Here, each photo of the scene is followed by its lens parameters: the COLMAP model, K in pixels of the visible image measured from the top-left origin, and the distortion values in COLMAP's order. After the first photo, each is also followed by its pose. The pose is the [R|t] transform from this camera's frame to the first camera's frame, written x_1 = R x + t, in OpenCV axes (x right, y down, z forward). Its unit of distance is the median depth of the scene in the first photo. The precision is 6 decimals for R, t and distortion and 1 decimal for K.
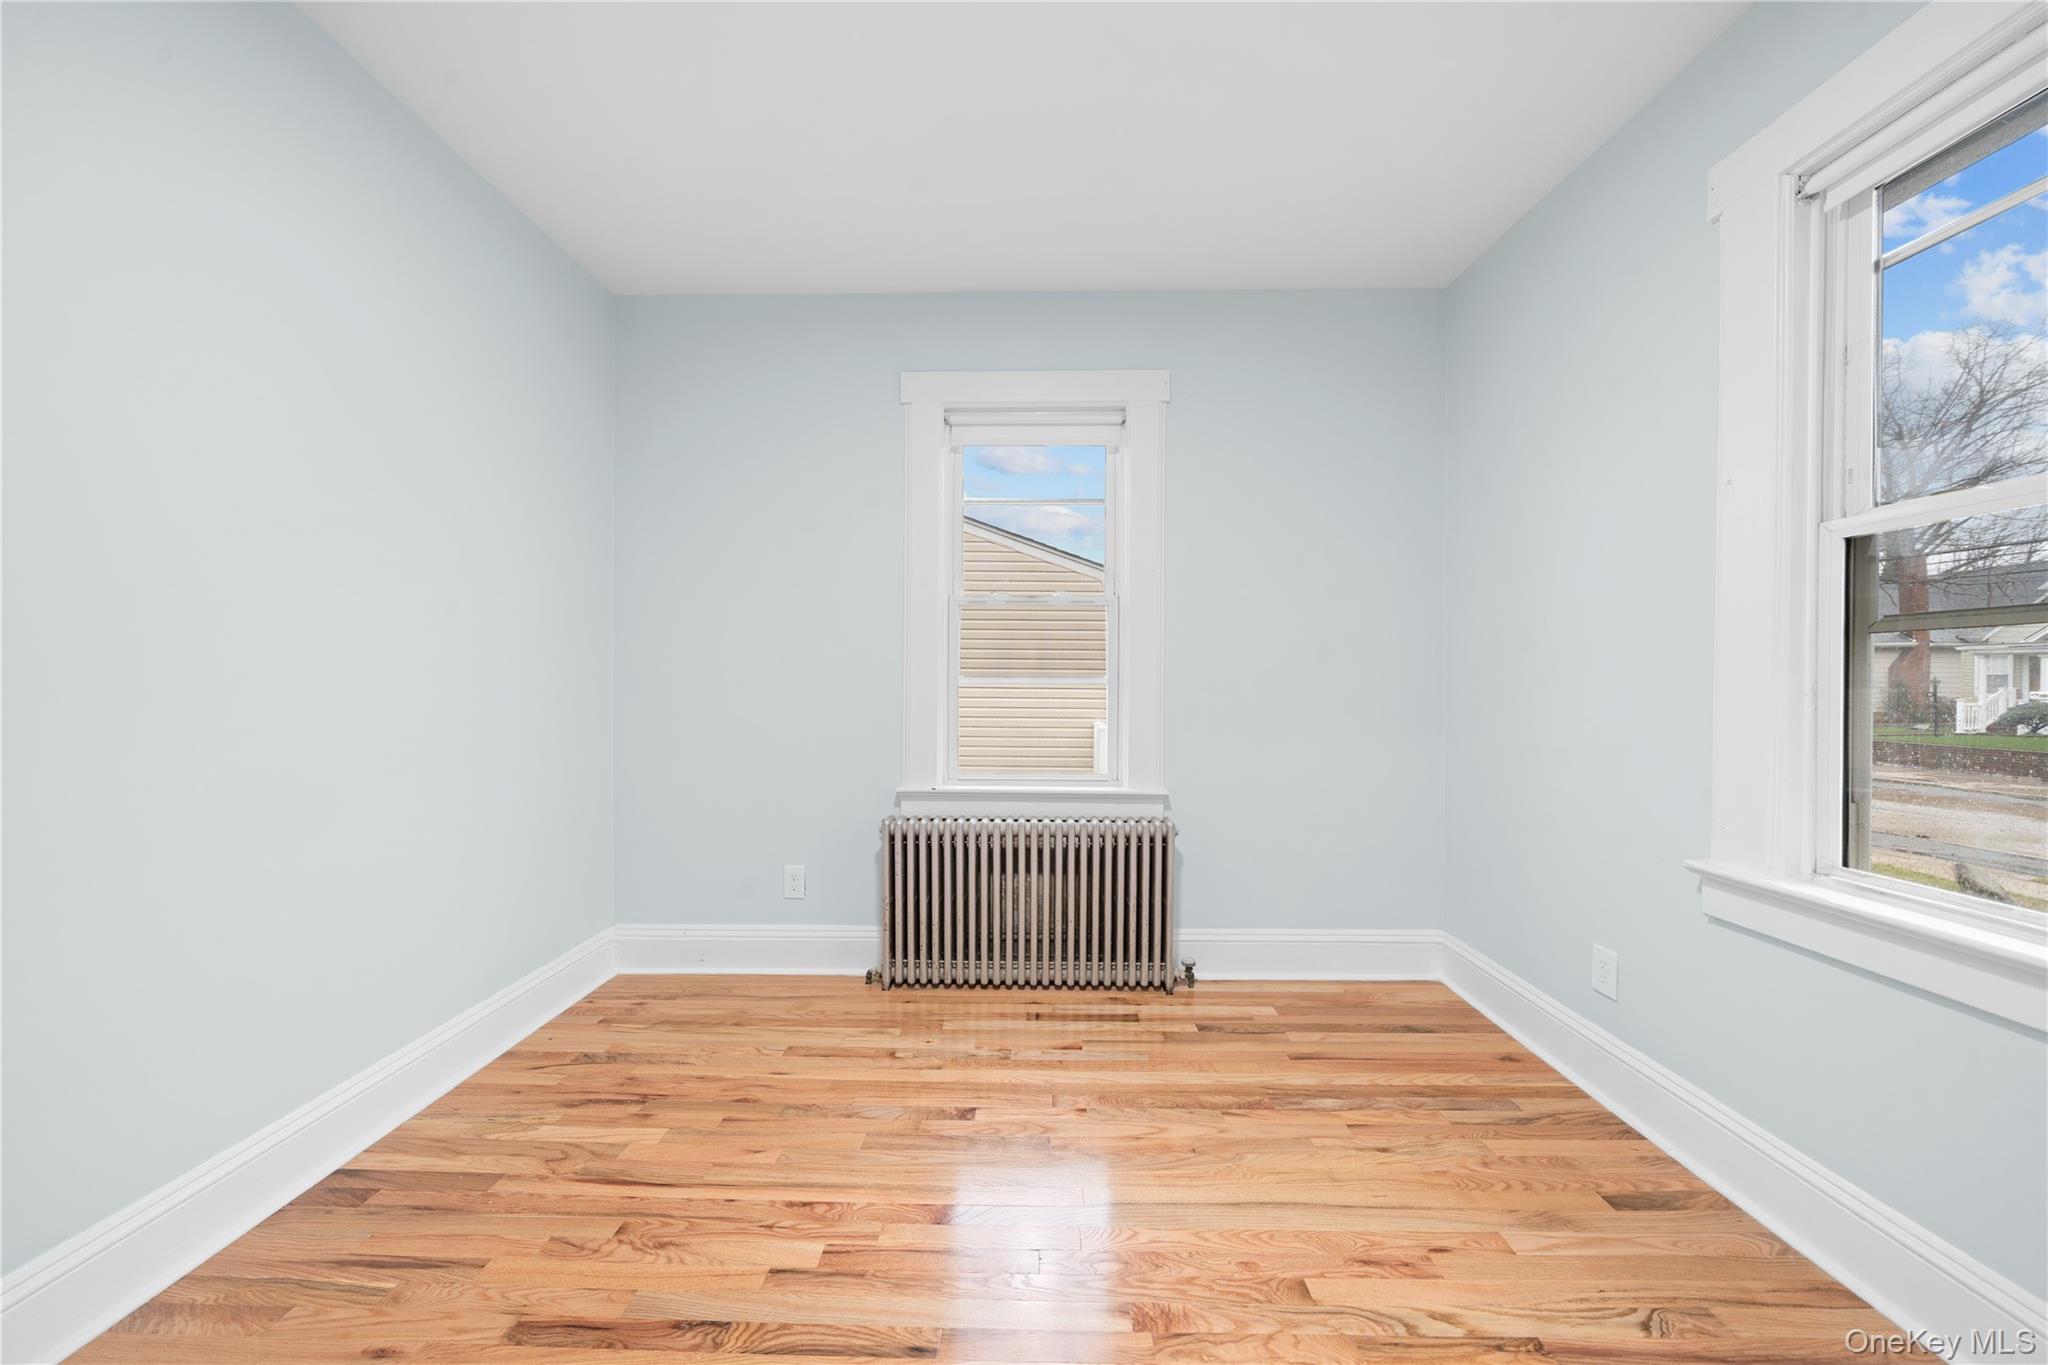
lens RADIAL K [[694.0, 0, 1021.4], [0, 694.0, 683.9], [0, 0, 1]] dist [-0.000332, -0.000554]
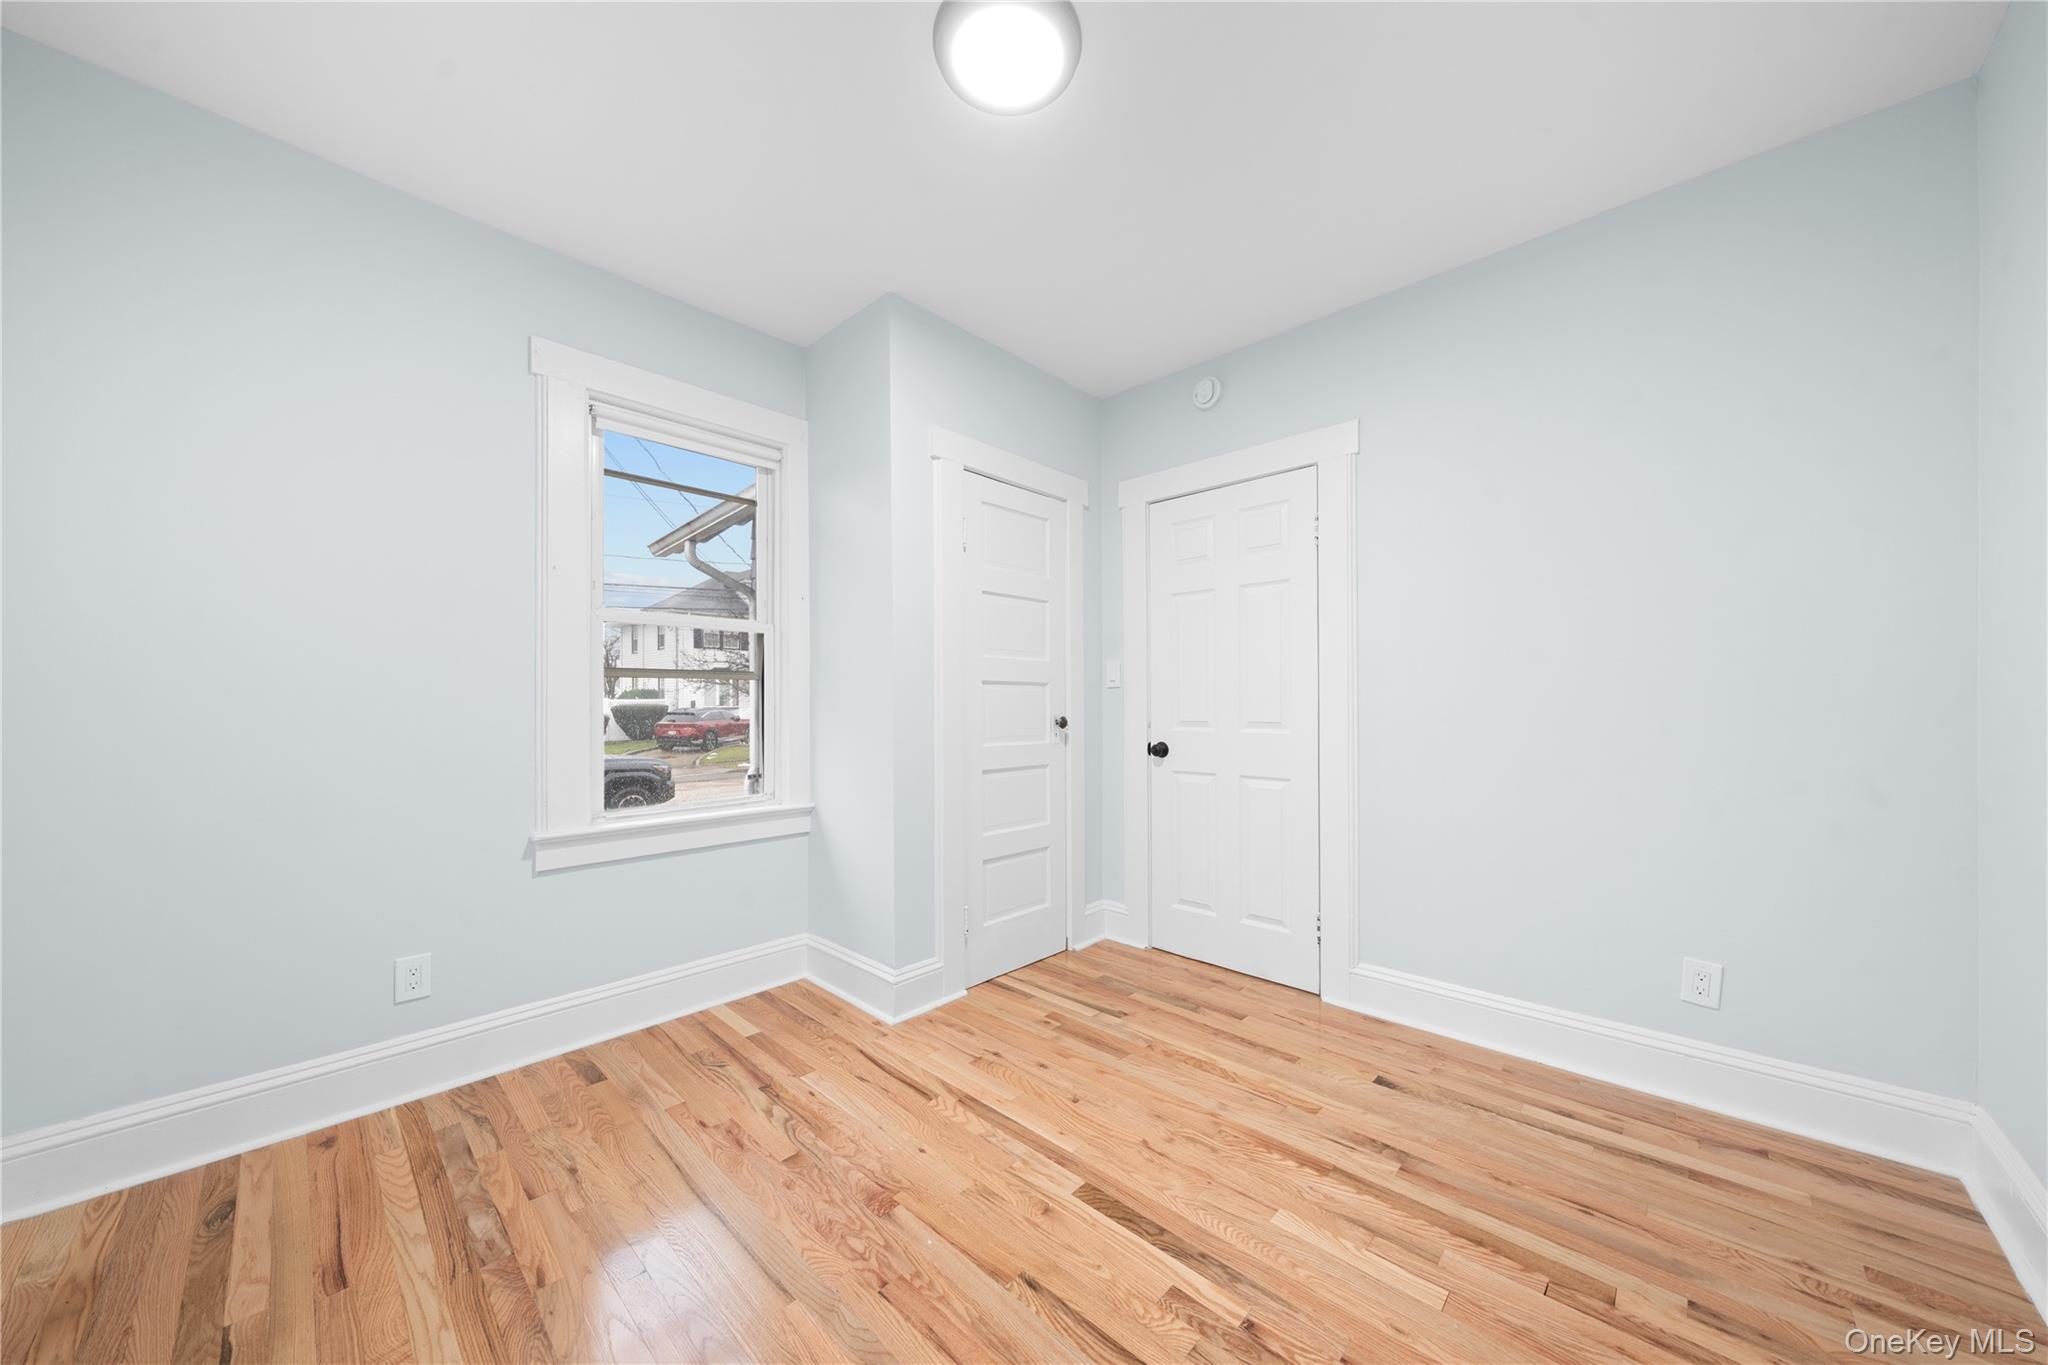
lens RADIAL K [[694.0, 0, 1028.1], [0, 694.0, 694.7], [0, 0, 1]] dist [-0.000332, -0.000554]
pose [[-0.733320, 0.008883, 0.679825, -0.660776], [0.007376, 0.999960, -0.005110, -0.007732], [-0.679844, 0.001267, -0.733356, 1.304825]]
